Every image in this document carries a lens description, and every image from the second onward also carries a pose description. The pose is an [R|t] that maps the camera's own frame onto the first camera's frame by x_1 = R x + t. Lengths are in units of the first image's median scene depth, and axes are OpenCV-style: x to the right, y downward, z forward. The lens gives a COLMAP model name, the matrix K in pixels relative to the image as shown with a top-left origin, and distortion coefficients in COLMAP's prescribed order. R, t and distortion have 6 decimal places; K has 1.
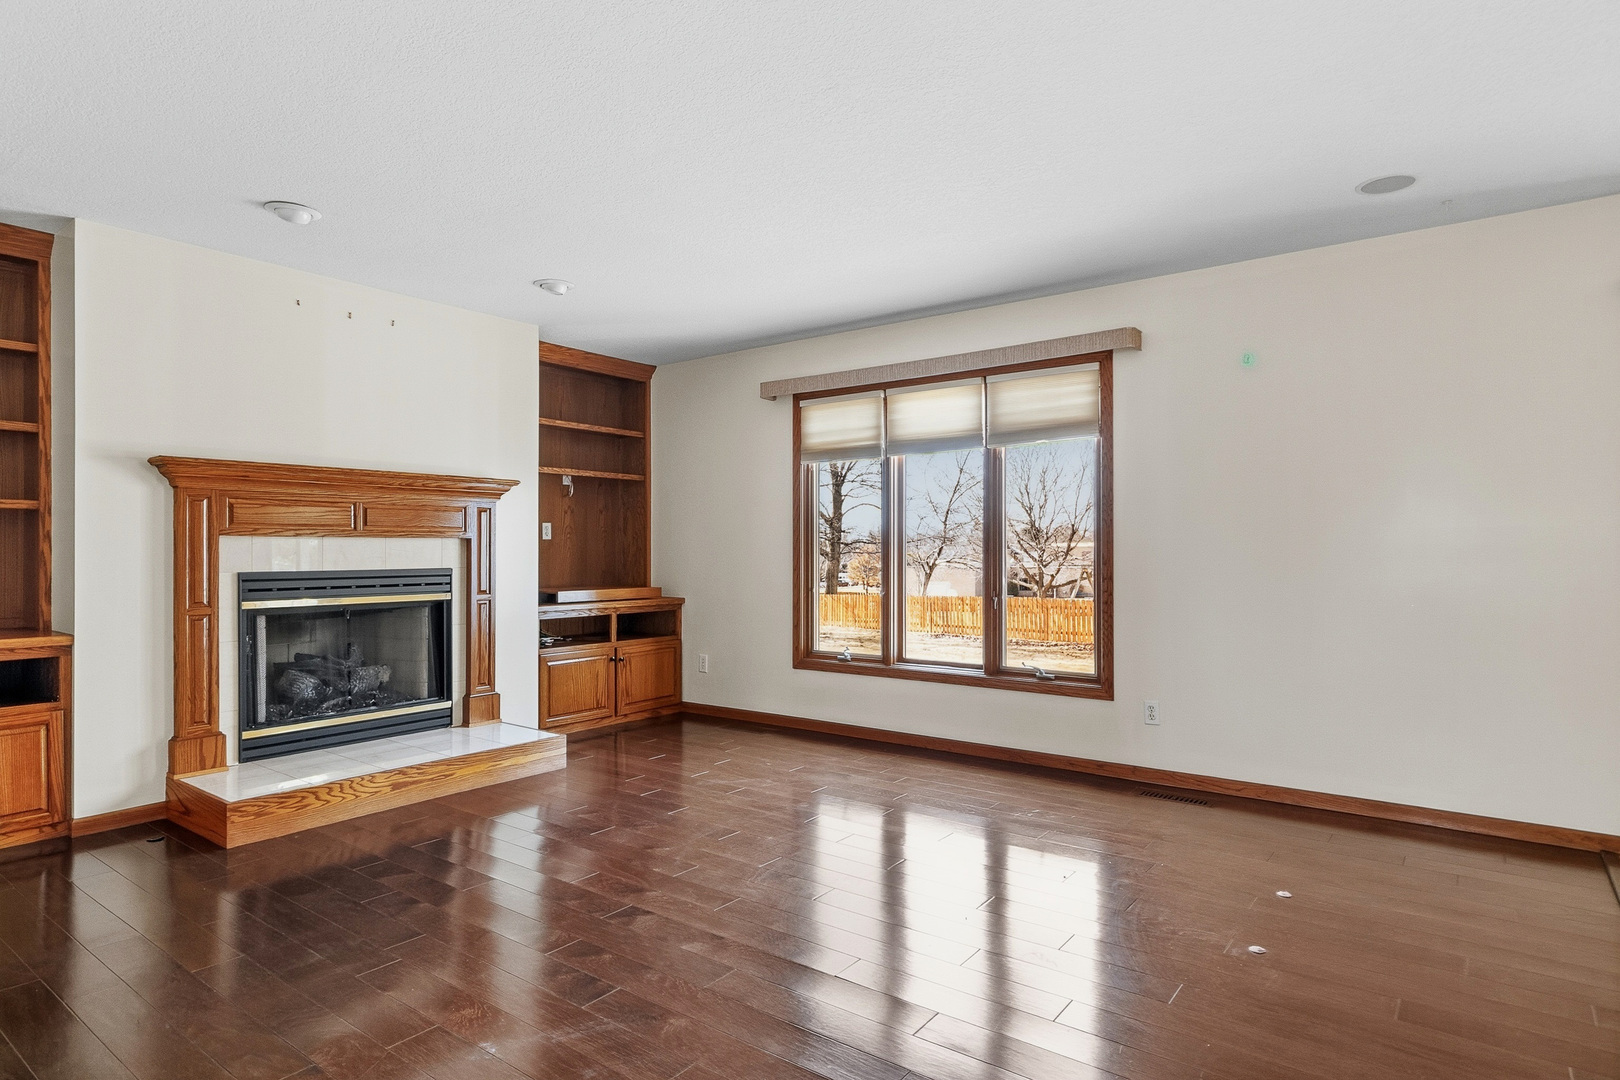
lens RADIAL K [[889.6, 0, 798.6], [0, 889.6, 539.2], [0, 0, 1]] dist [0.004020, -0.001128]
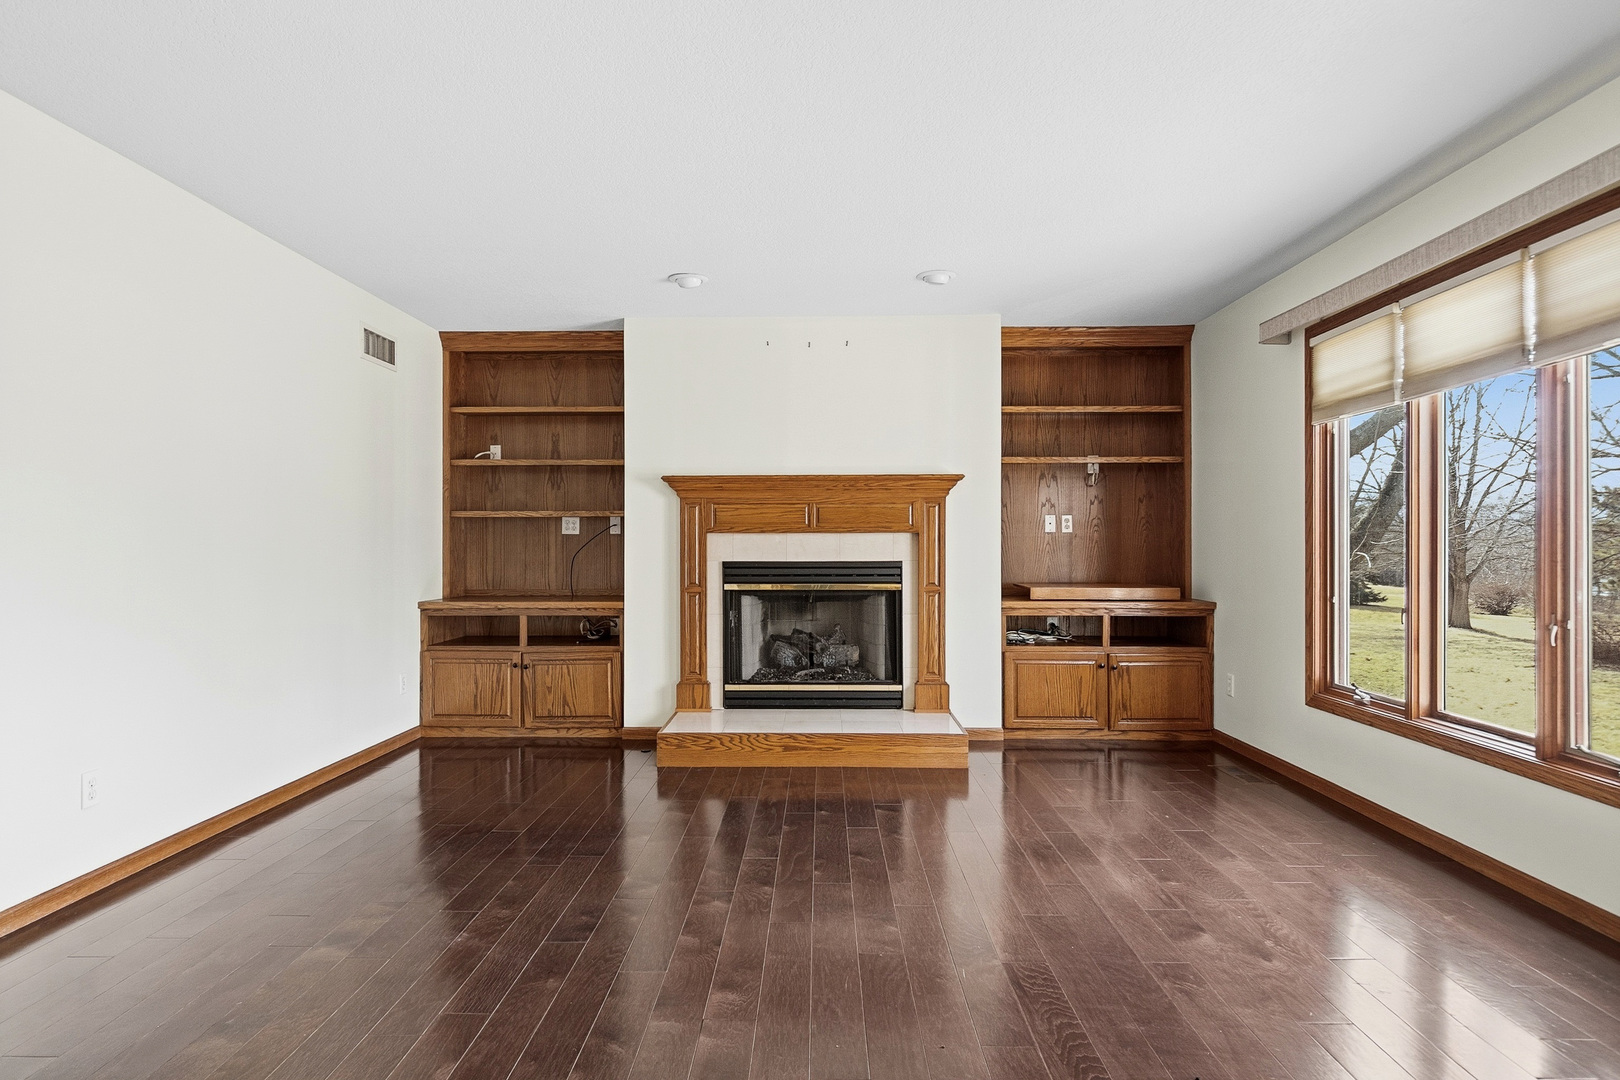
lens RADIAL K [[889.6, 0, 798.6], [0, 889.6, 539.2], [0, 0, 1]] dist [0.004020, -0.001128]
pose [[0.589101, -0.005265, -0.808042, 0.397168], [0.010323, 0.999946, 0.001011, 0.004078], [0.807993, -0.008937, 0.589124, 0.269235]]
